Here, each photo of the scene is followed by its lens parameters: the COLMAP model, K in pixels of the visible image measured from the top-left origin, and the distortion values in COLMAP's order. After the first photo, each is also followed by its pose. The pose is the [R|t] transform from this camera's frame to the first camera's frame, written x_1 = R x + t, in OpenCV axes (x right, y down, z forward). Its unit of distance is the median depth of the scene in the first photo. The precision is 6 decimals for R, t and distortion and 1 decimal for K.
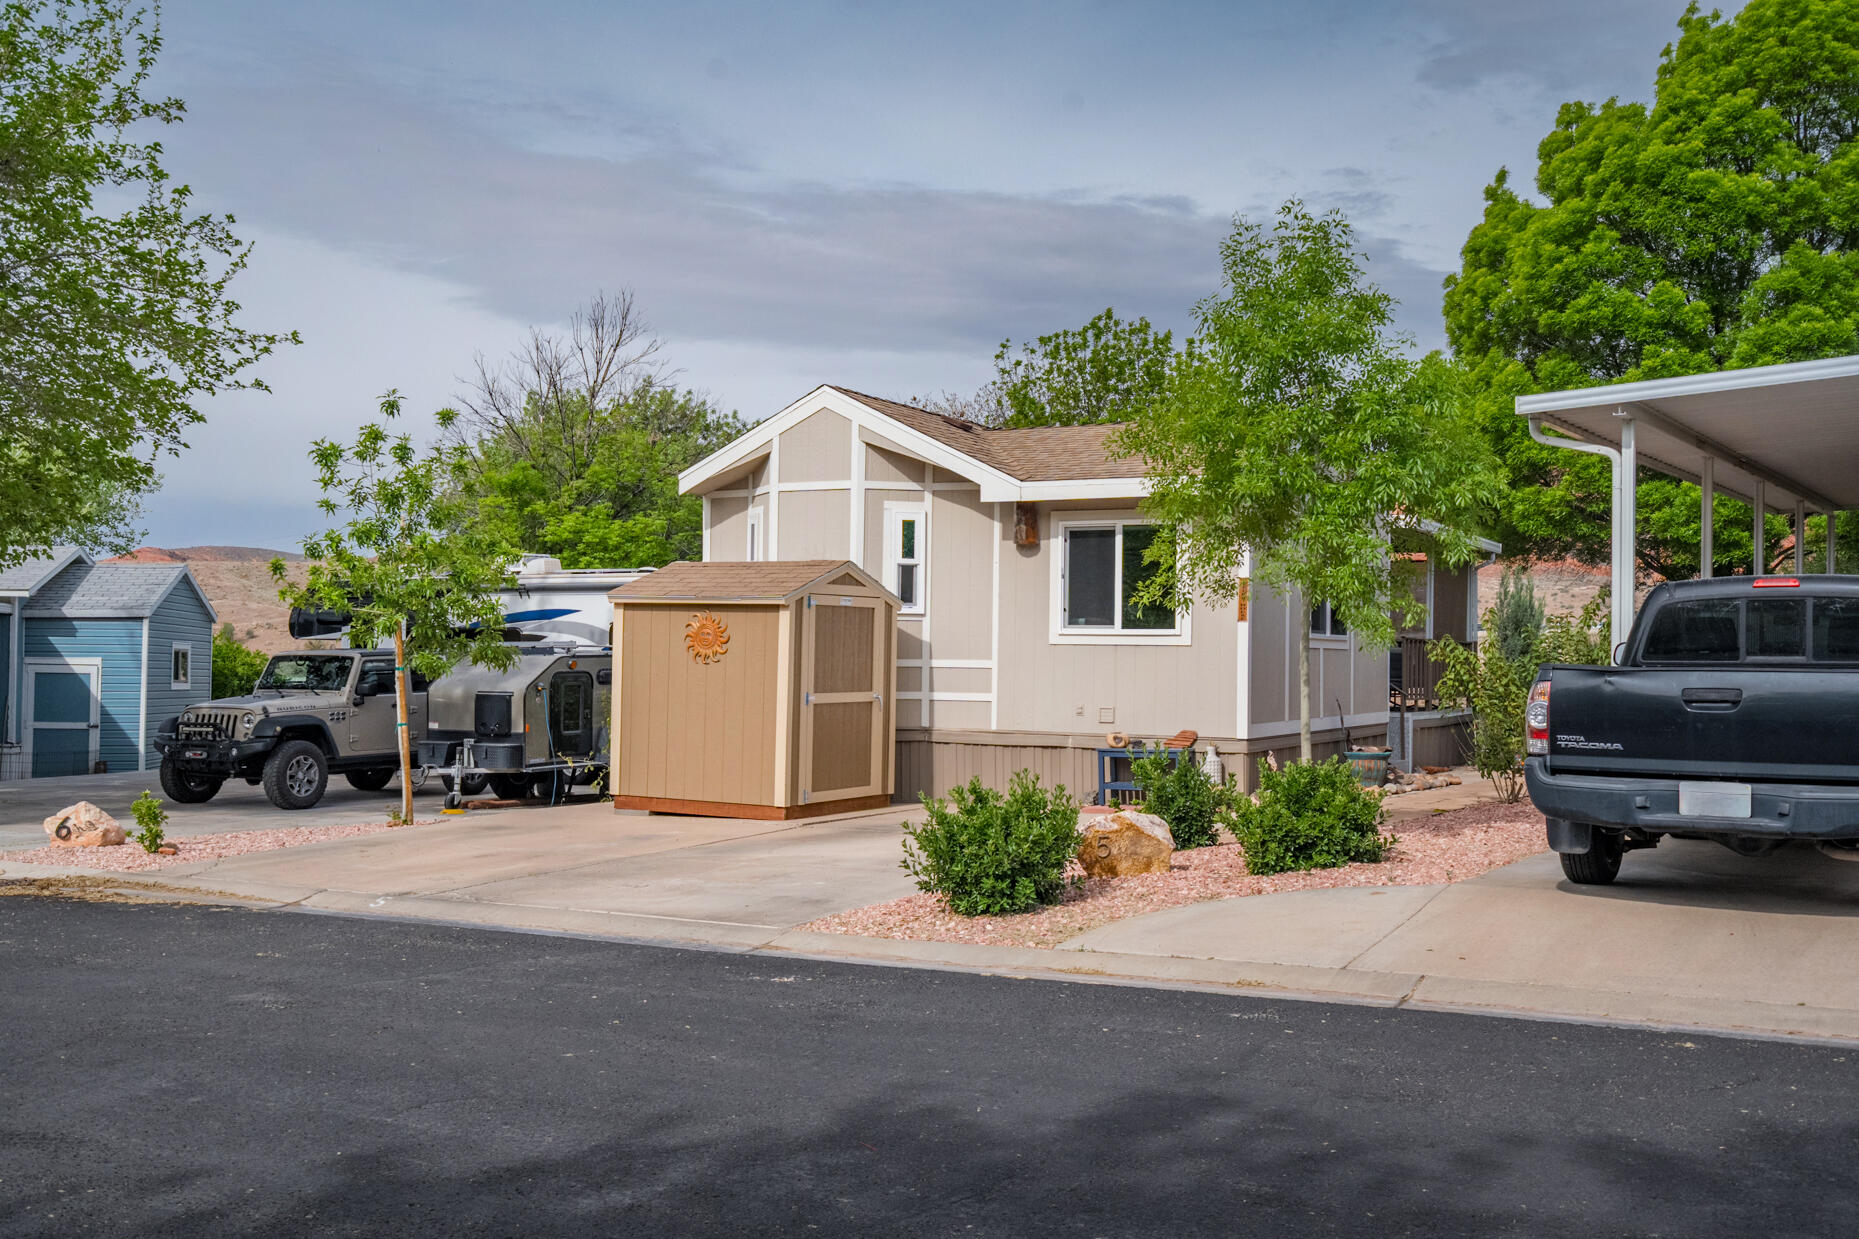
lens RADIAL K [[1825.5, 0, 922.3], [0, 1825.5, 633.5], [0, 0, 1]] dist [0.013998, 0.000000]
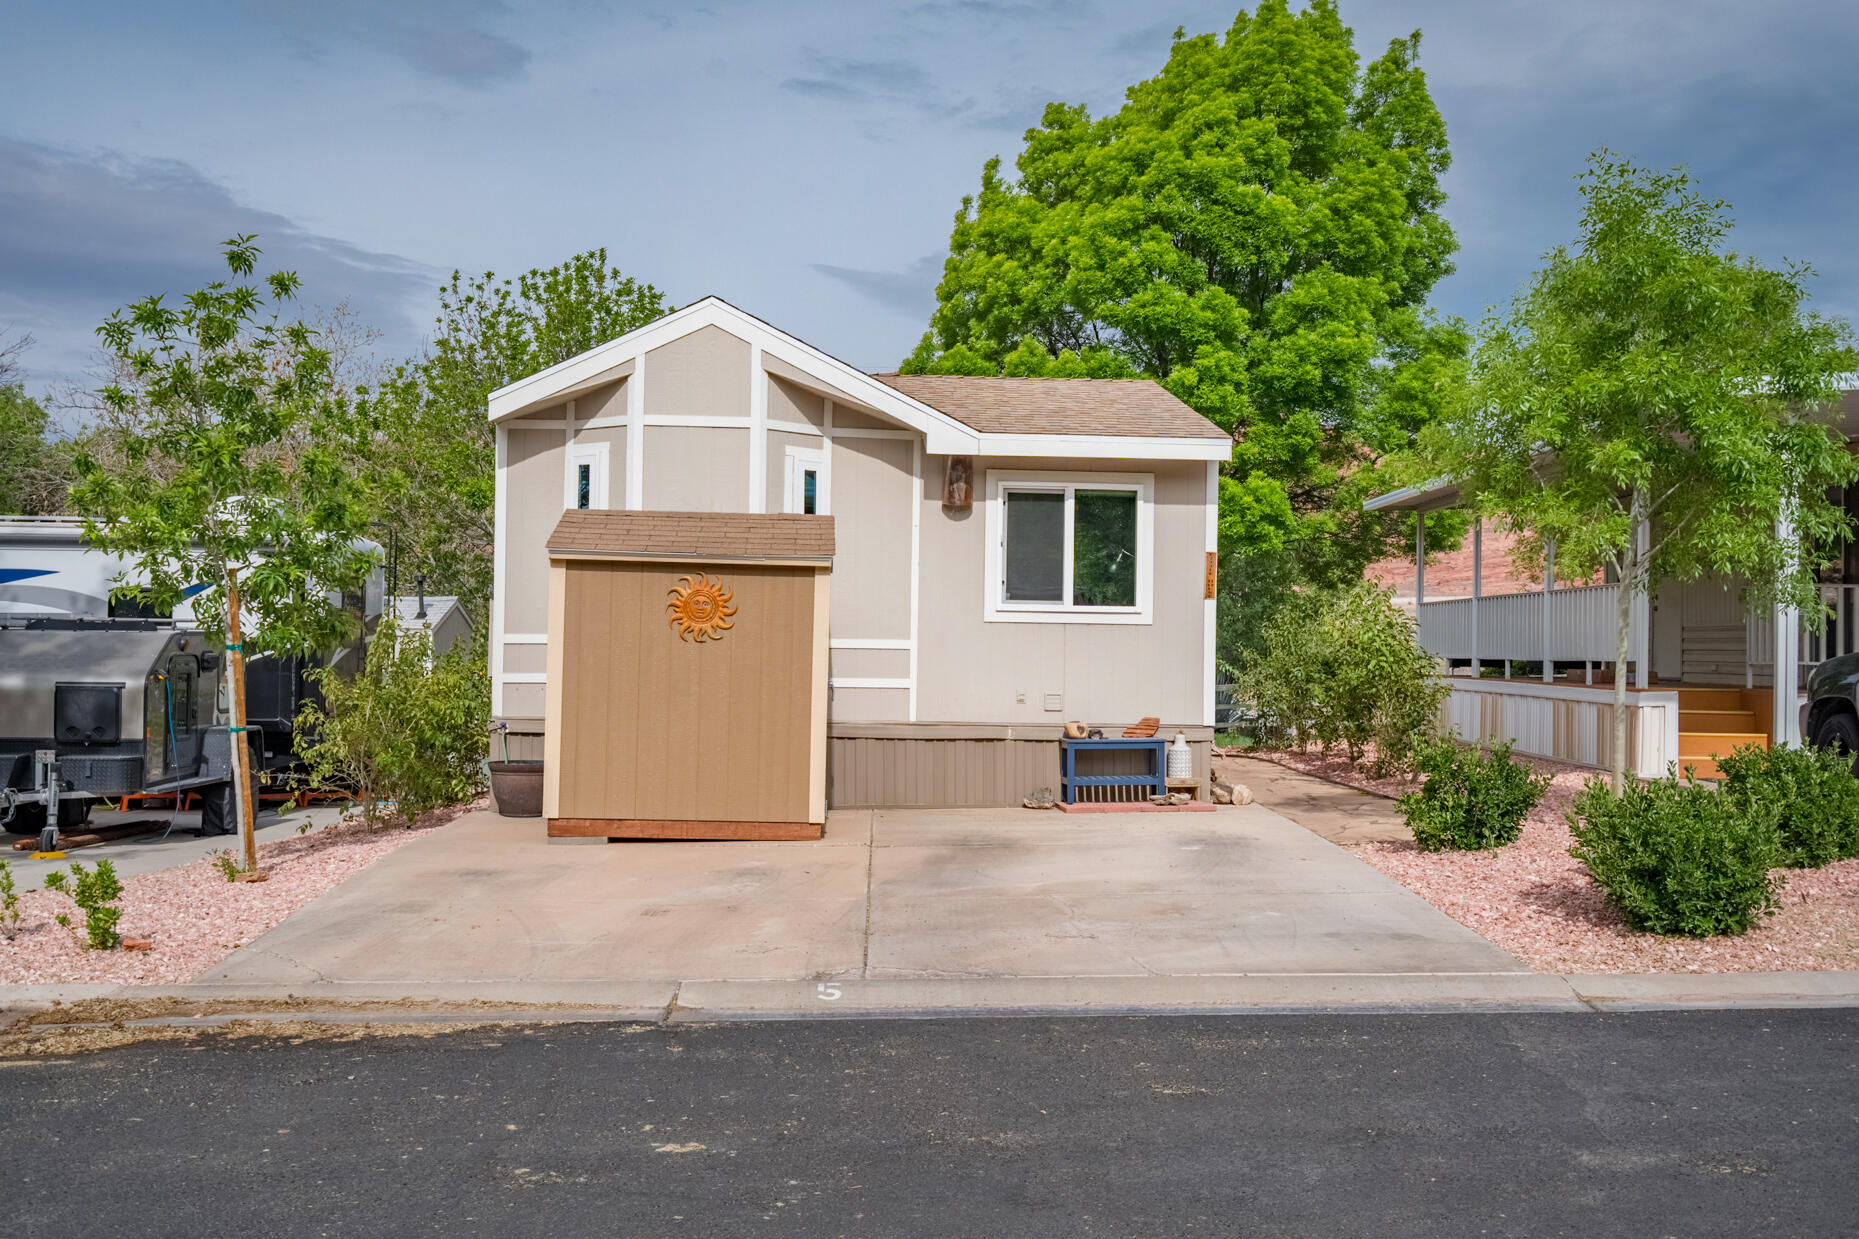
lens RADIAL K [[1825.5, 0, 926.3], [0, 1825.5, 633.3], [0, 0, 1]] dist [0.013998, 0.000000]
pose [[0.841282, 0.007149, 0.540549, -0.409288], [-0.010379, 0.999942, 0.002929, 0.008820], [-0.540497, -0.008075, 0.841307, 0.272849]]
